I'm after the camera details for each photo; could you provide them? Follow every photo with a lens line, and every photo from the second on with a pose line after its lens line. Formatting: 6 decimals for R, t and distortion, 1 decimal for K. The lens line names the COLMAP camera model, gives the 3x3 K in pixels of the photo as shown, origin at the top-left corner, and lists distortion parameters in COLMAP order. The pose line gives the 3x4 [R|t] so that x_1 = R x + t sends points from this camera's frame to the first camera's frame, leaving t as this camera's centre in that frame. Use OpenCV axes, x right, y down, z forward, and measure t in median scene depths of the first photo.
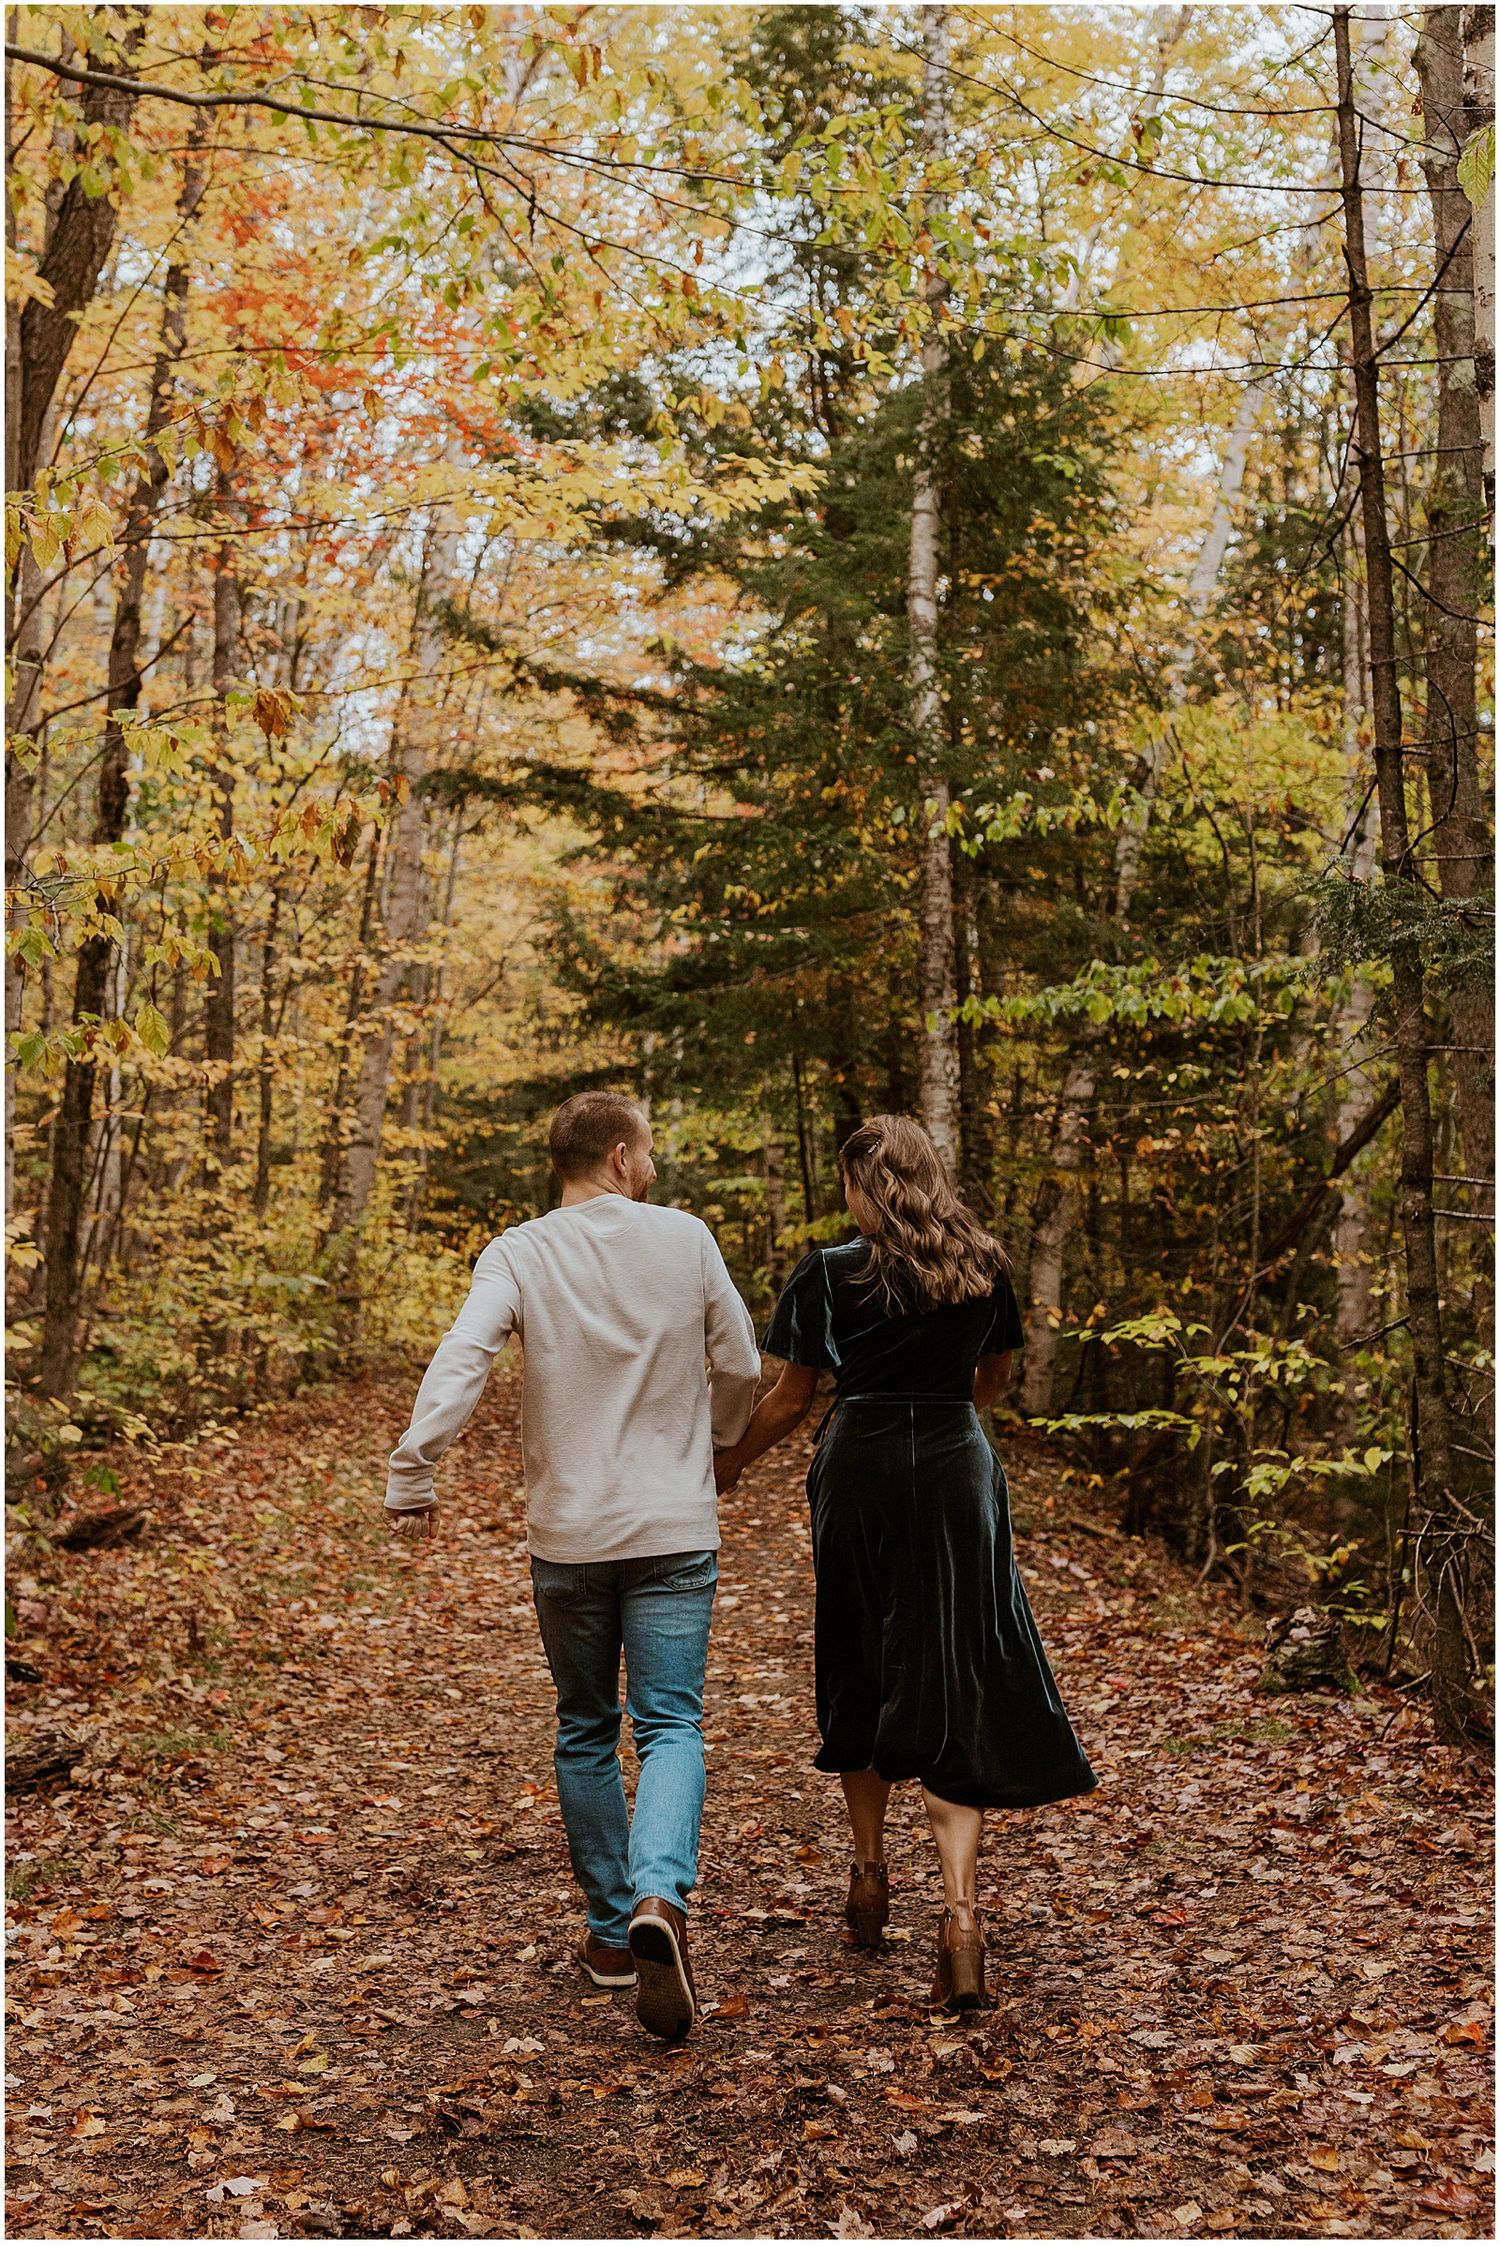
lens RADIAL K [[2573.9, 0, 665.2], [0, 2573.9, 983.0], [0, 0, 1]] dist [0.002113, 0.000000]
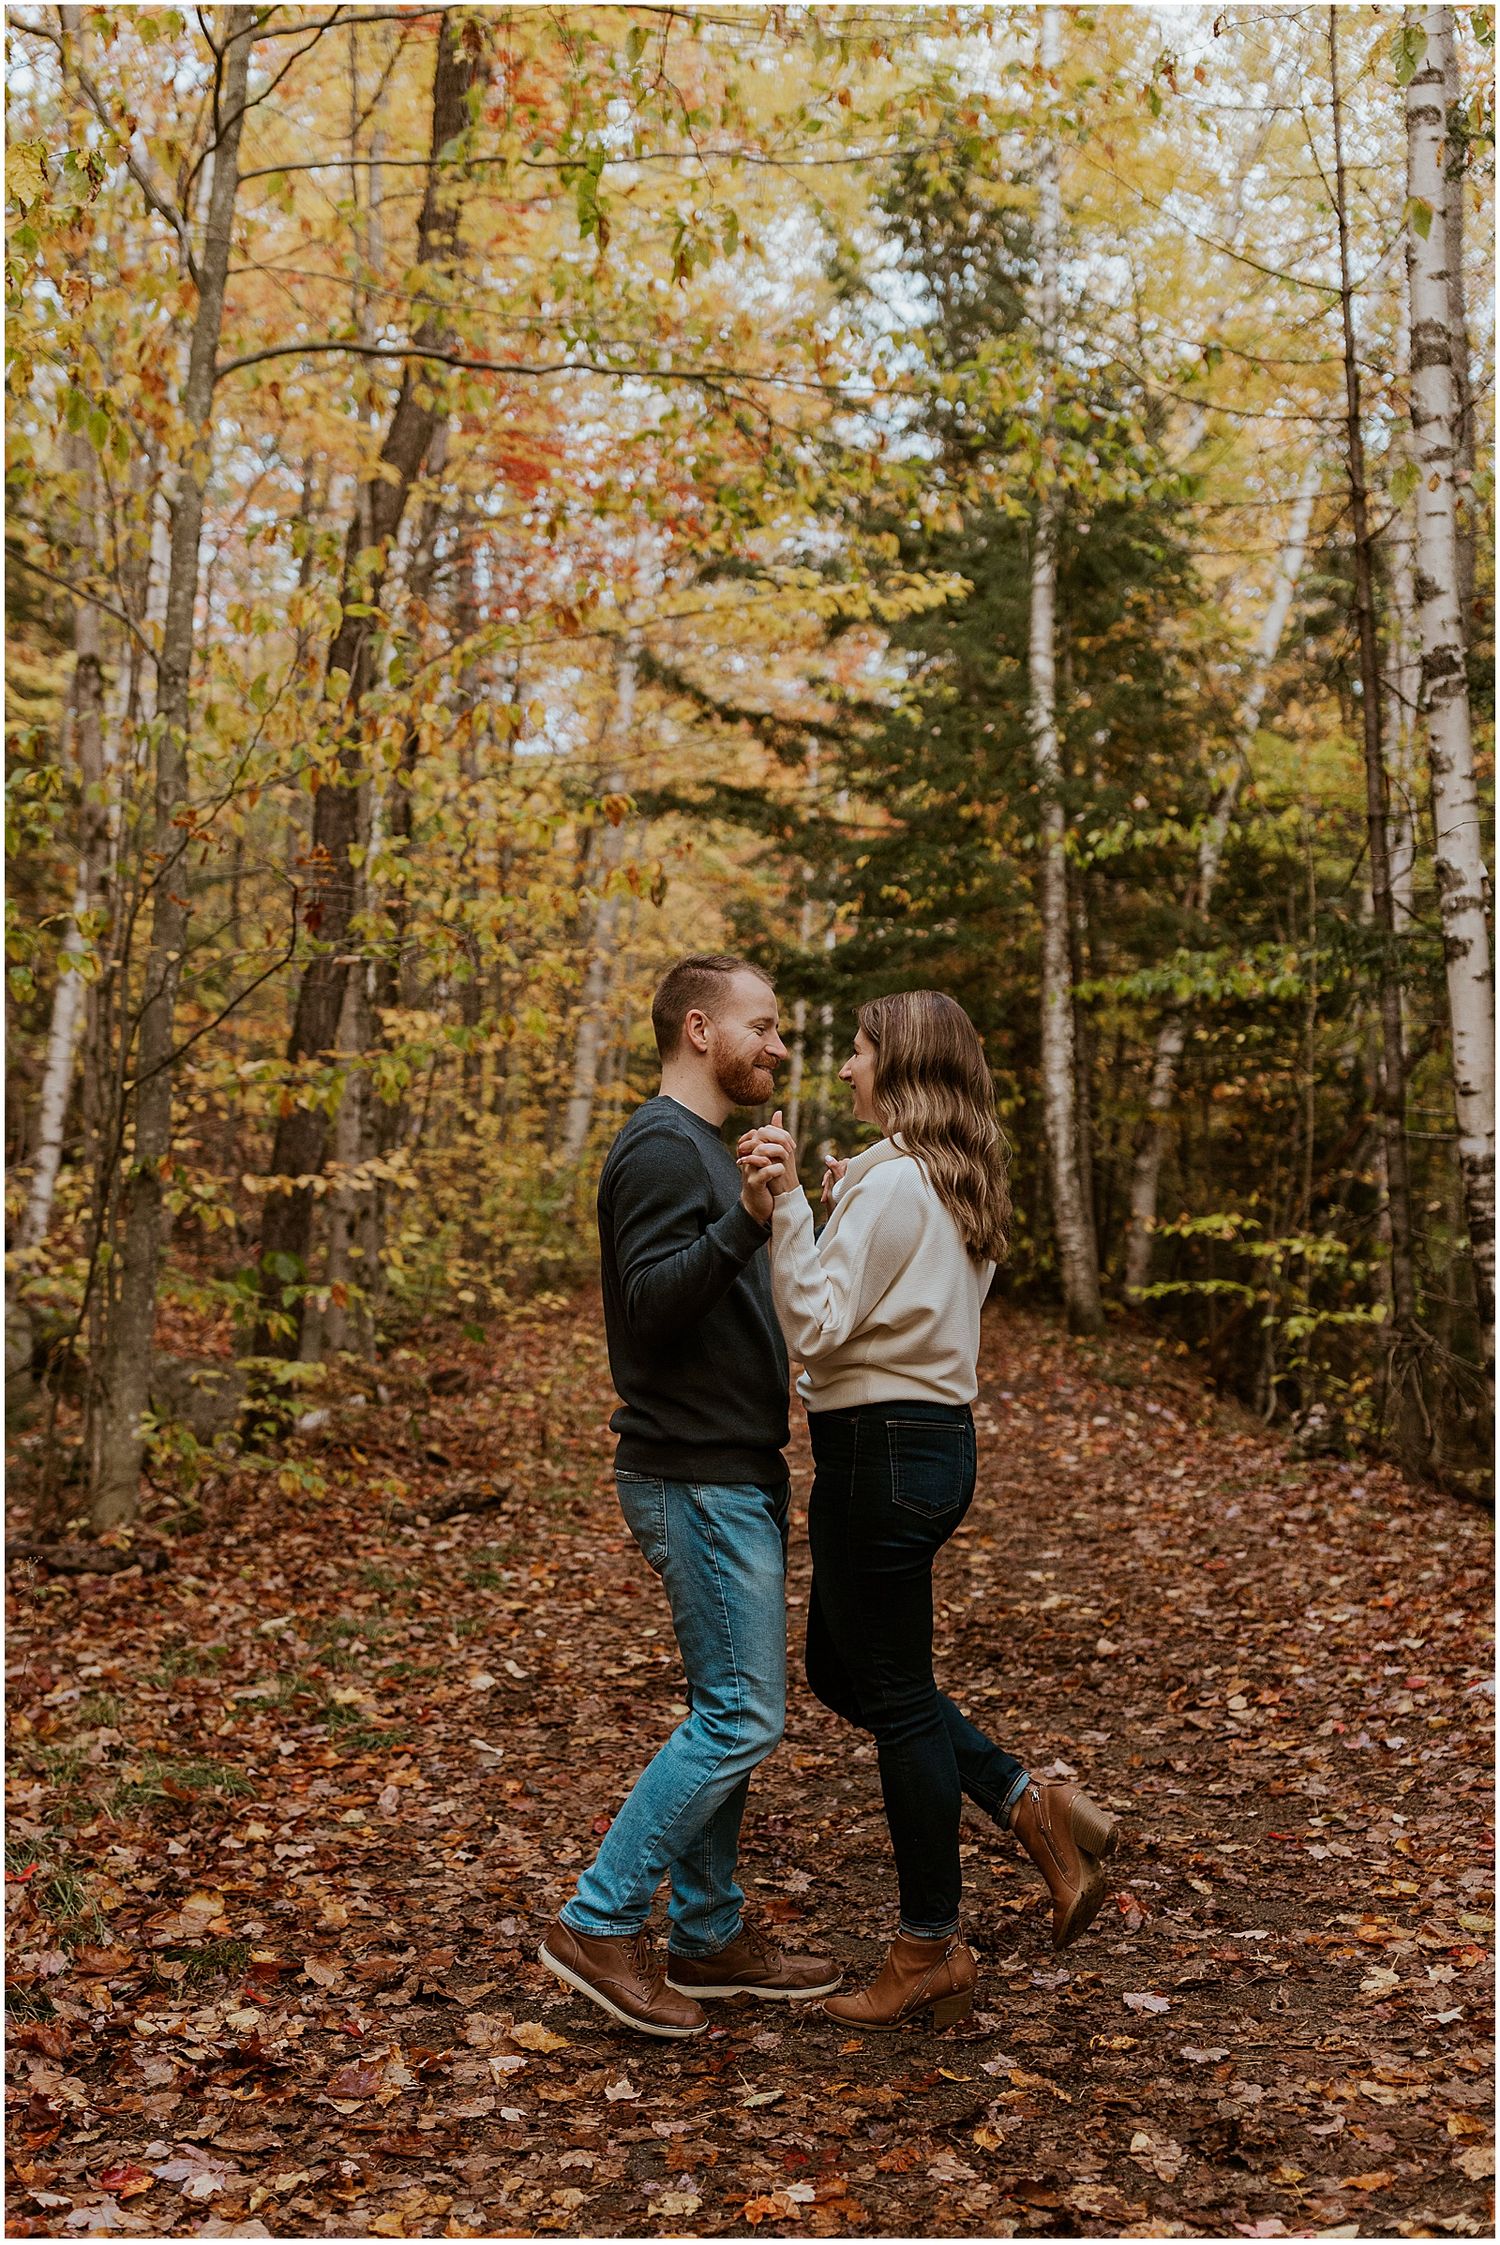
lens RADIAL K [[2497.2, 0, 618.3], [0, 2497.2, 1112.5], [0, 0, 1]] dist [-0.013118, 0.000000]
pose [[0.997941, -0.012249, -0.062960, -0.037385], [0.016594, 0.997482, 0.068958, -0.017949], [0.061956, -0.069861, 0.995631, -0.275228]]
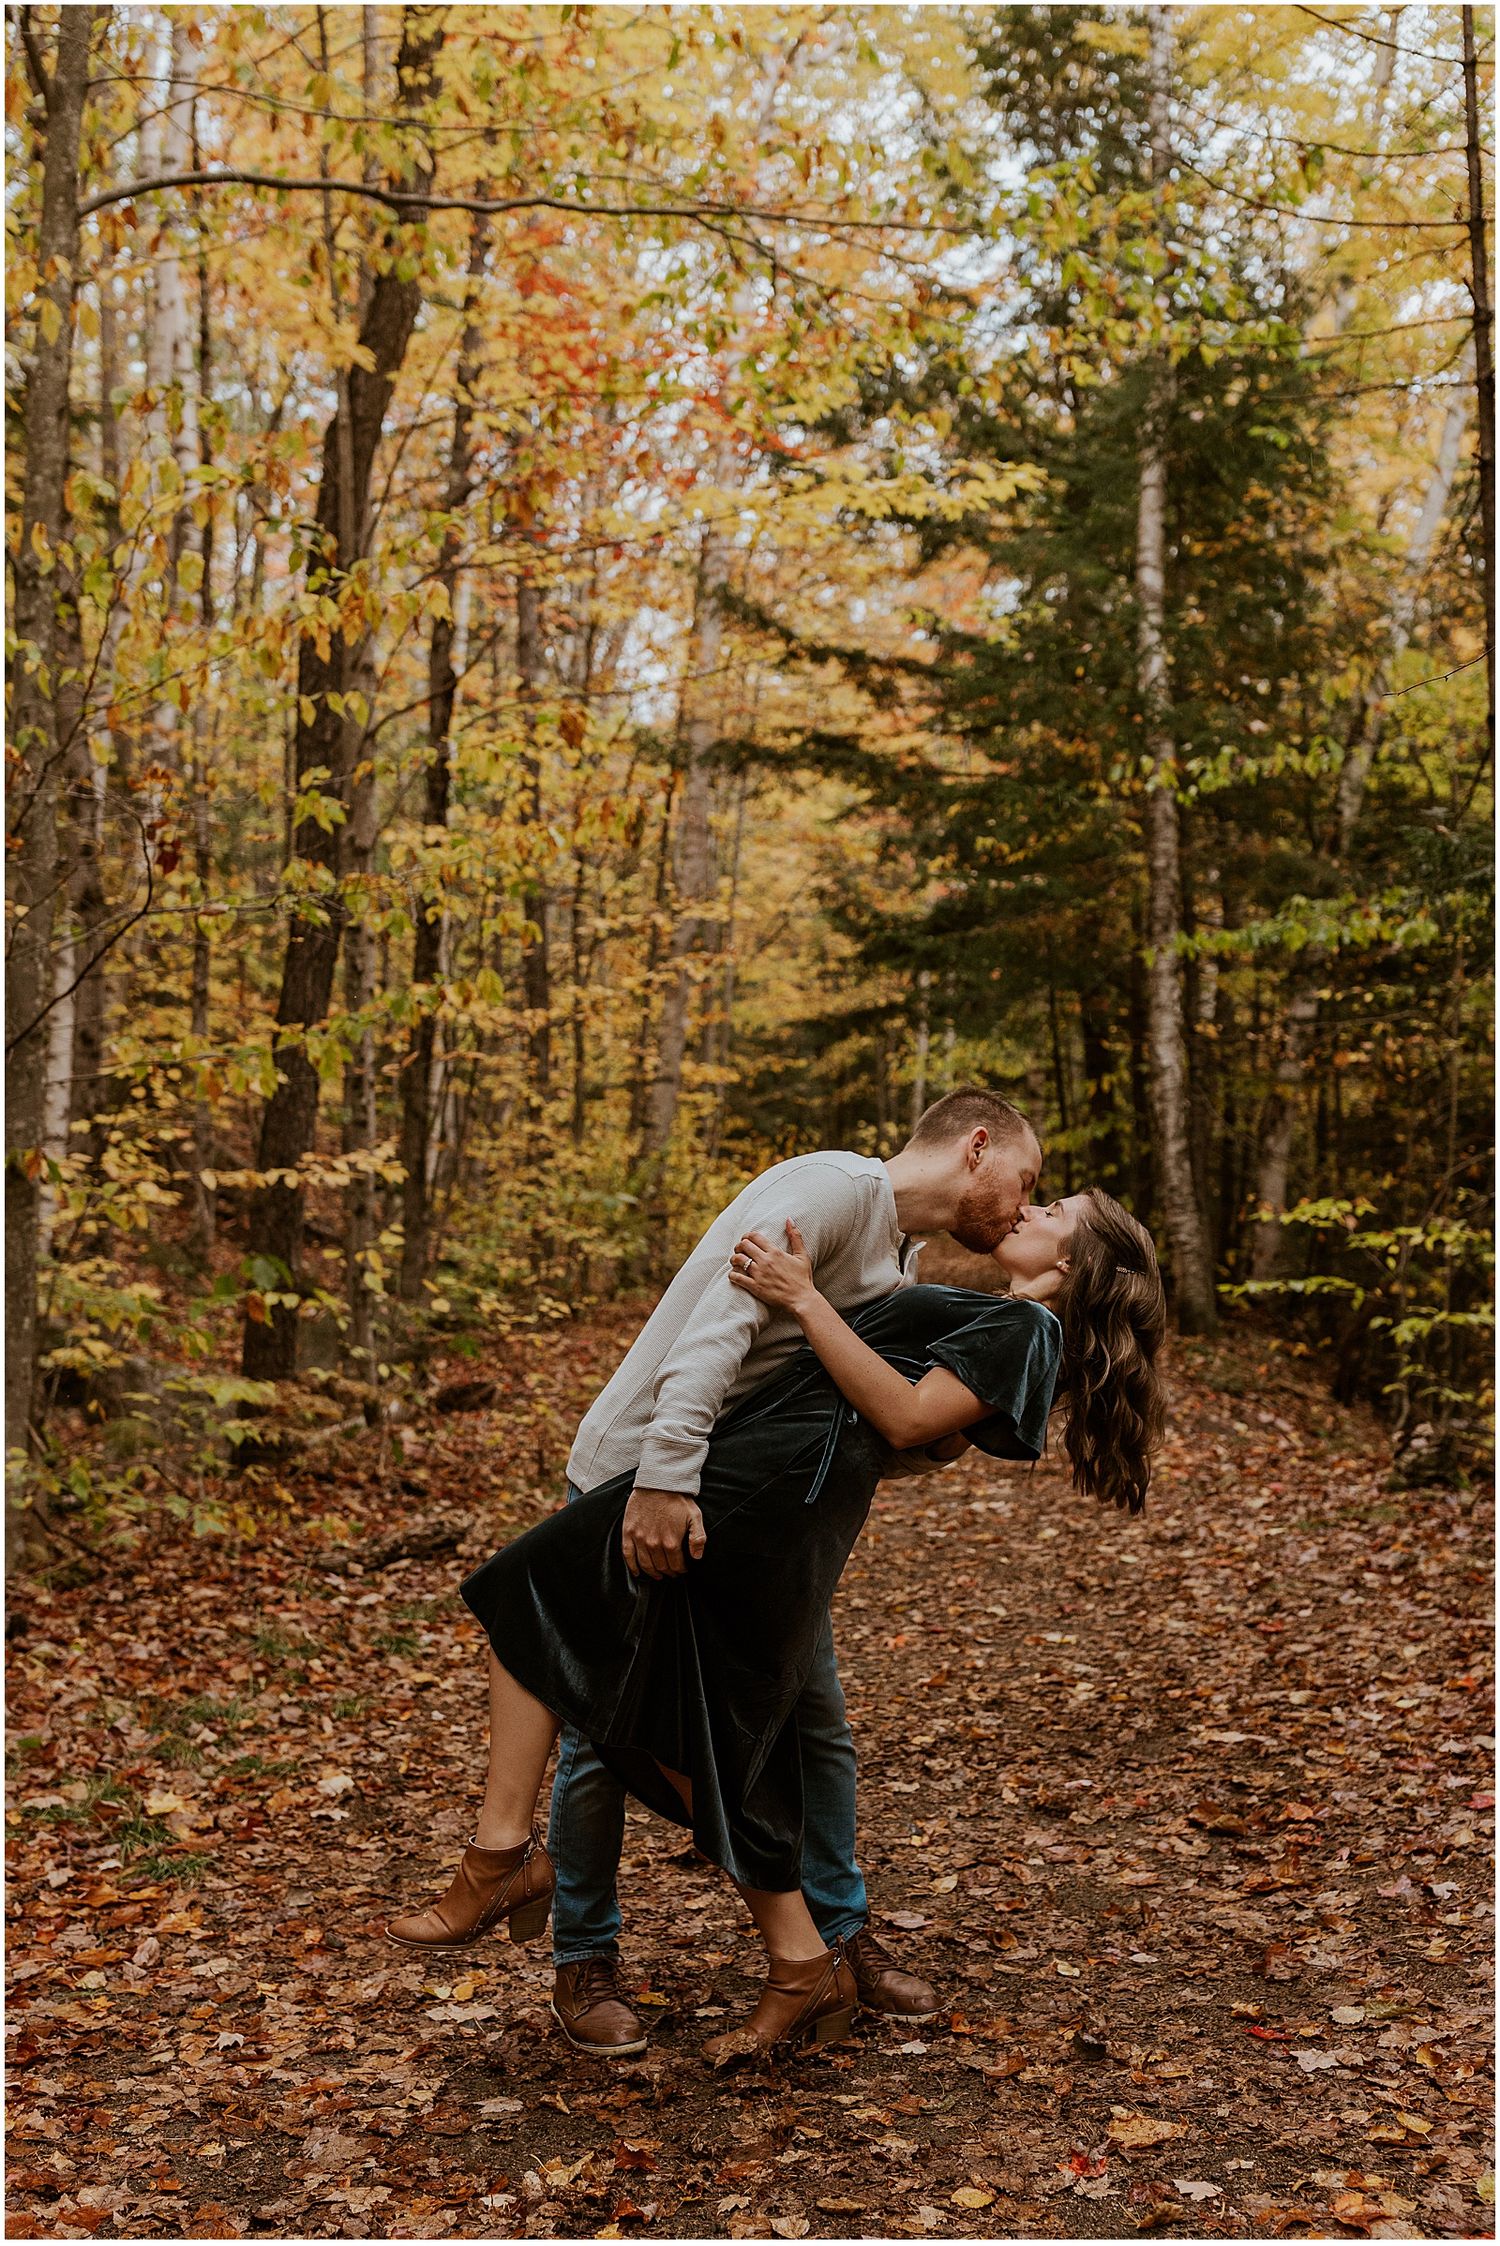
lens RADIAL K [[2498.3, 0, 639.5], [0, 2498.3, 1294.3], [0, 0, 1]] dist [-0.013118, 0.000000]
pose [[0.991195, -0.018035, -0.131179, 0.020795], [0.037002, 0.988941, 0.143618, -0.003746], [0.127138, -0.147208, 0.980900, -0.141068]]
